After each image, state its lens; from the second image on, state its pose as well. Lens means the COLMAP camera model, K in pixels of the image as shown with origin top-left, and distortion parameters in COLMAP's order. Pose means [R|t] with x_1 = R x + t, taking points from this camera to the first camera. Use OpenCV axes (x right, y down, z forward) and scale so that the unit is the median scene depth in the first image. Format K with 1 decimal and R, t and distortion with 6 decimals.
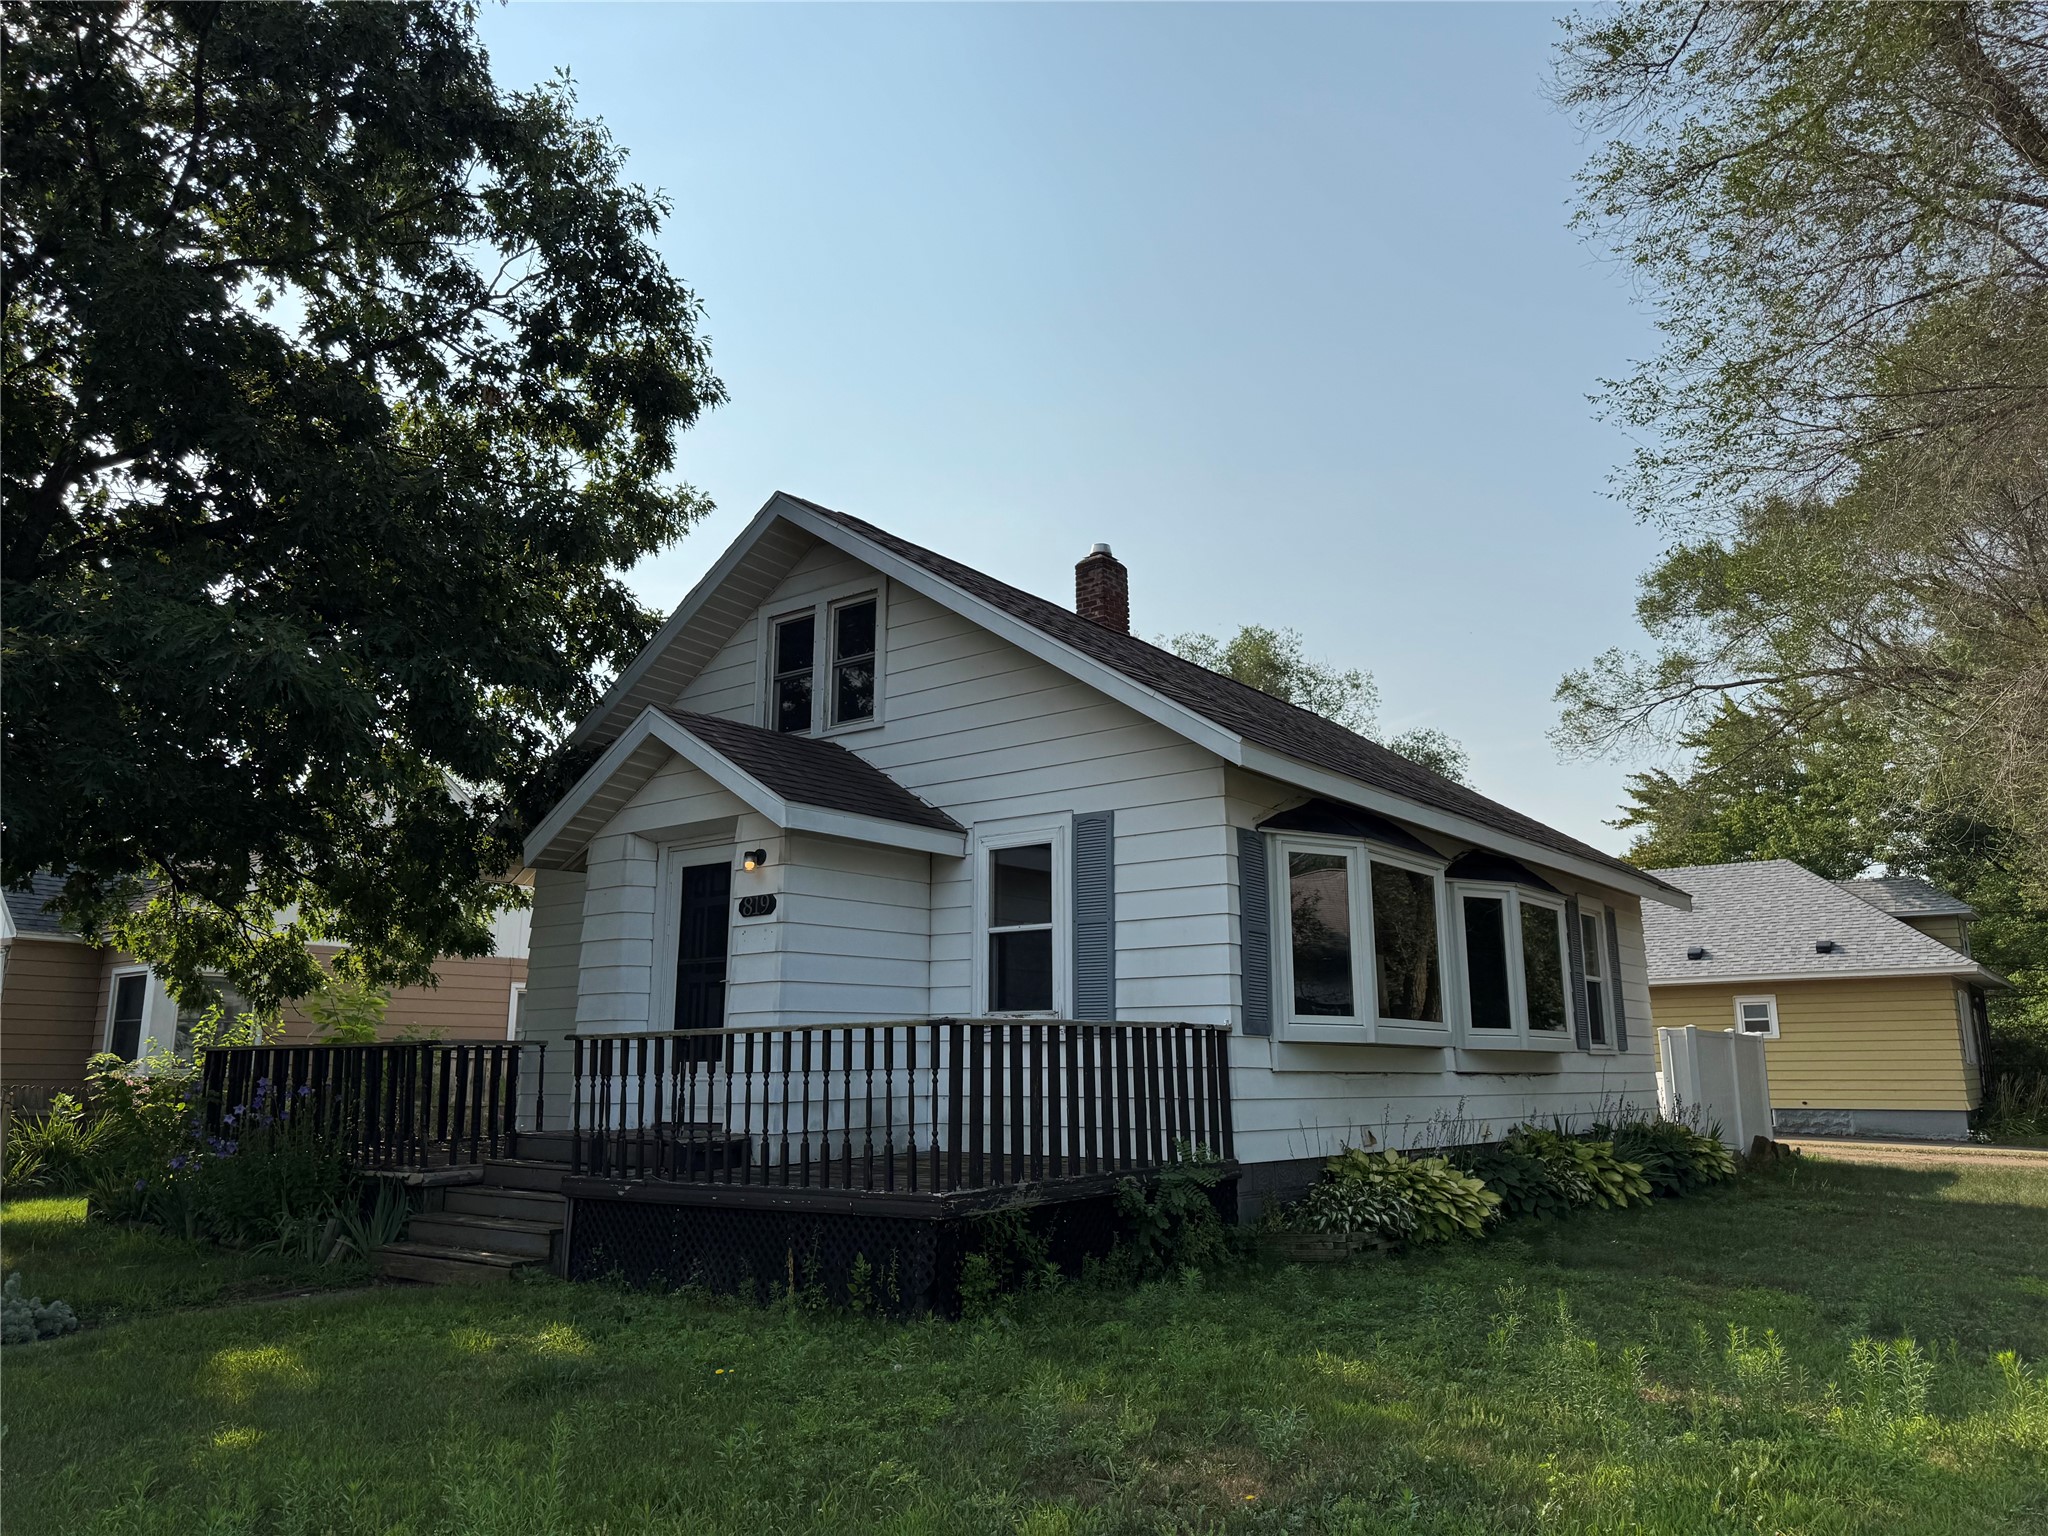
lens RADIAL K [[1462.5, 0, 1021.2], [0, 1462.5, 769.2], [0, 0, 1]] dist [-0.003850, -0.001508]
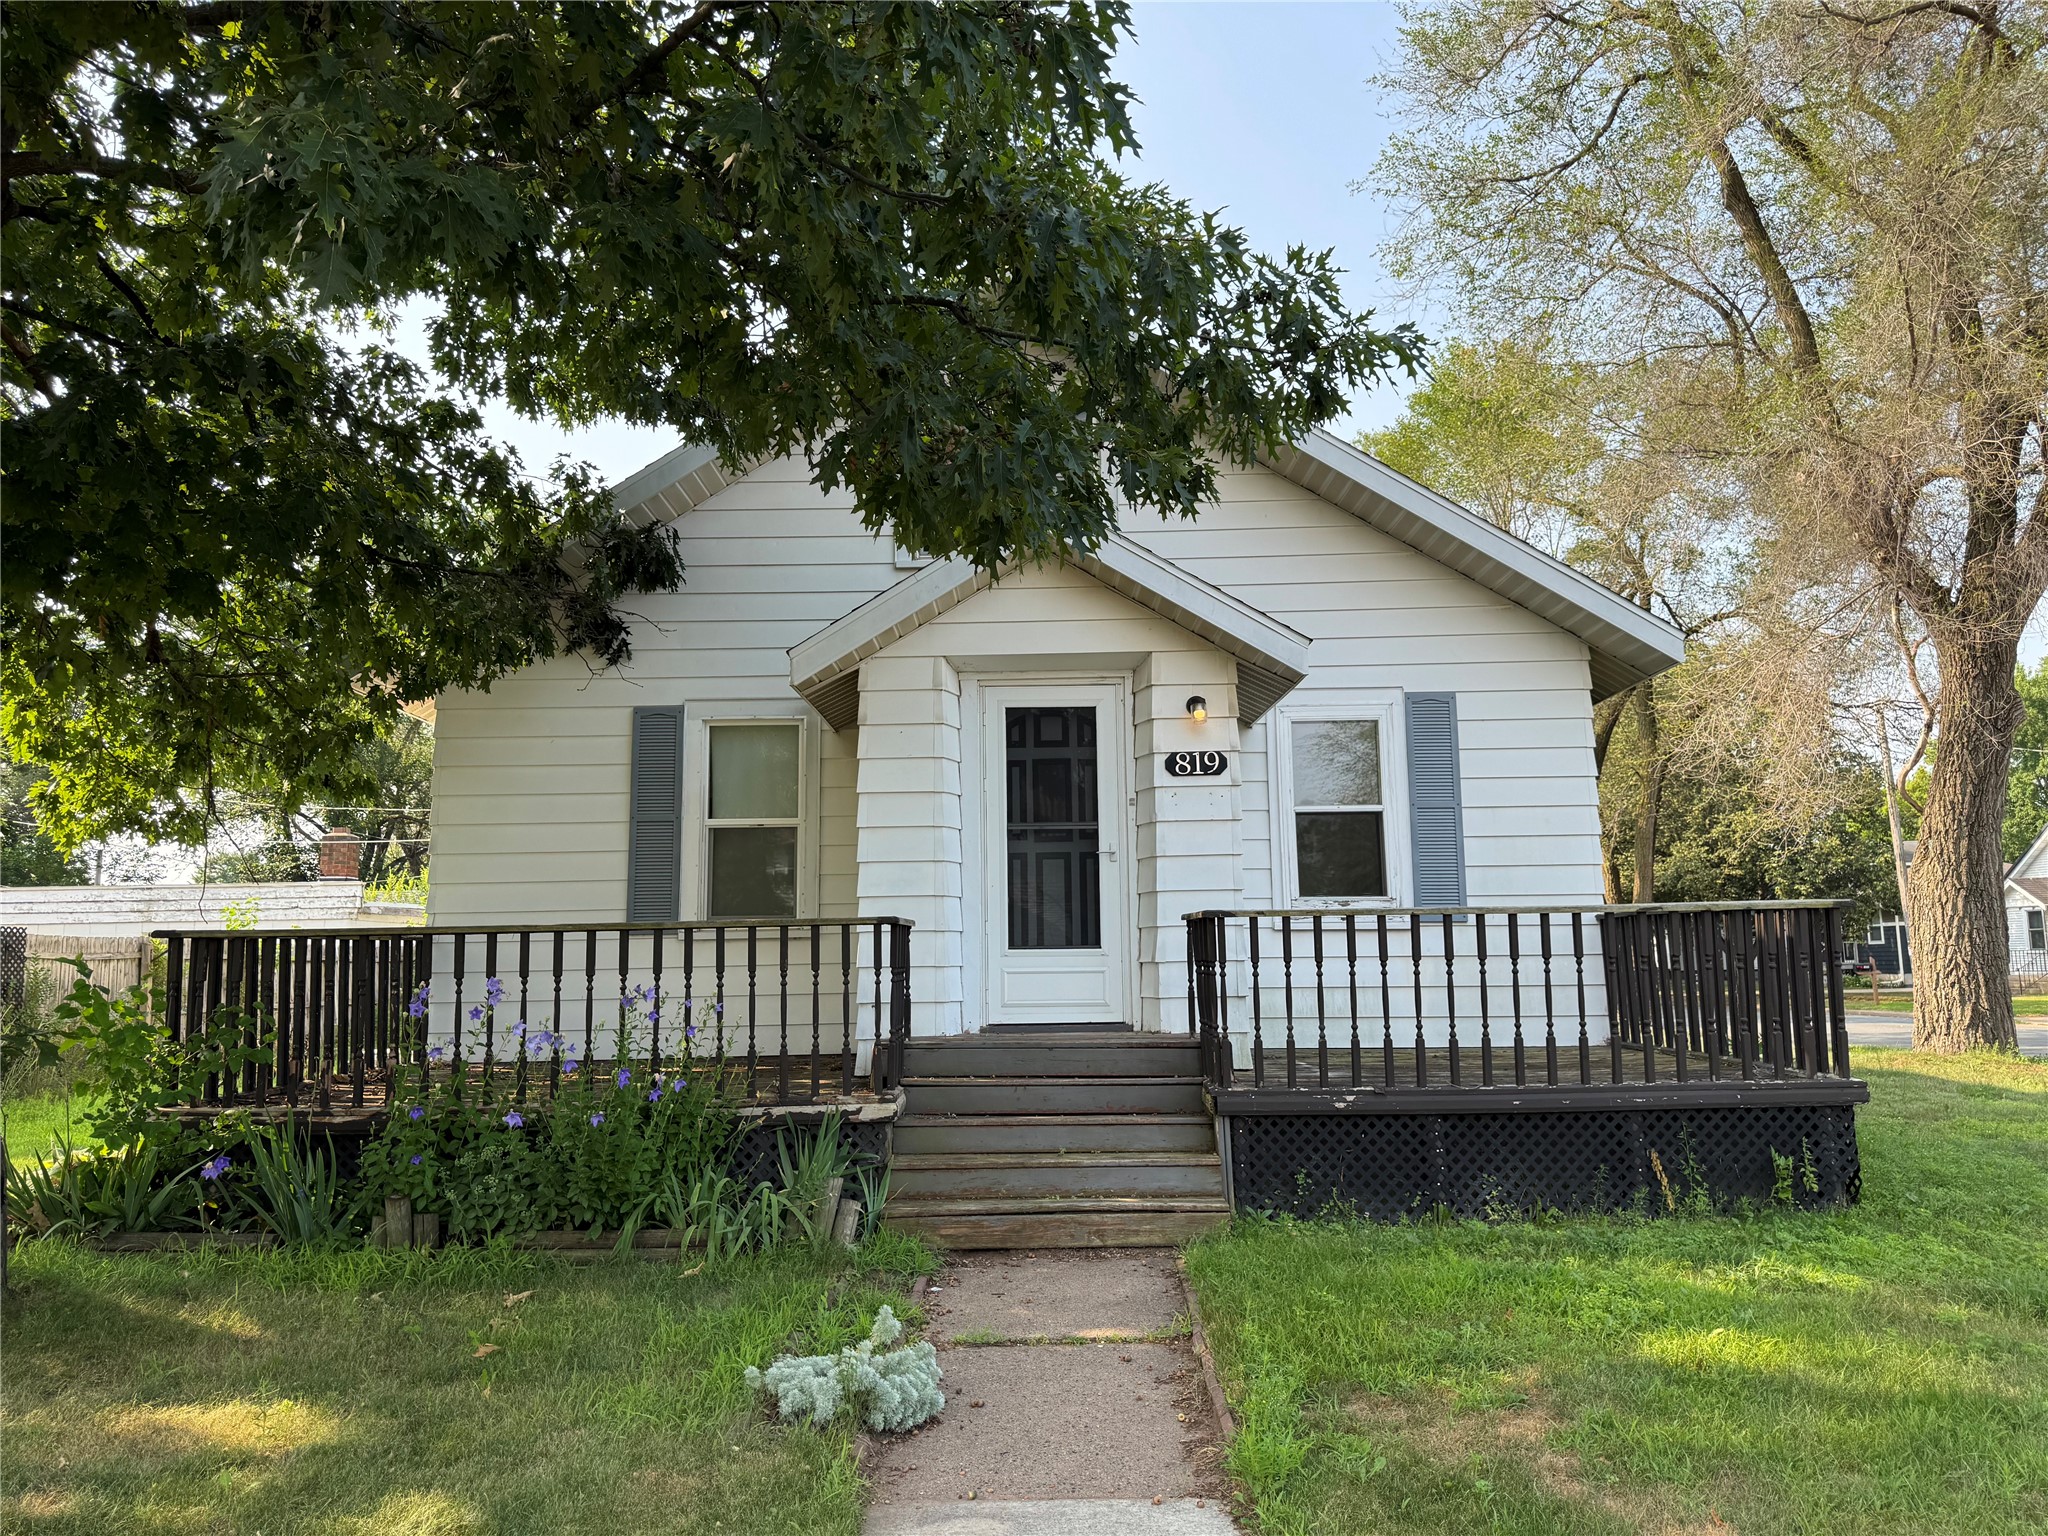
lens RADIAL K [[1462.5, 0, 1023.8], [0, 1462.5, 773.5], [0, 0, 1]] dist [-0.003850, -0.001508]
pose [[0.801493, 0.066763, 0.594266, -0.731664], [-0.103423, 0.994249, 0.027789, 0.083936], [-0.588993, -0.083734, 0.803788, 0.389369]]
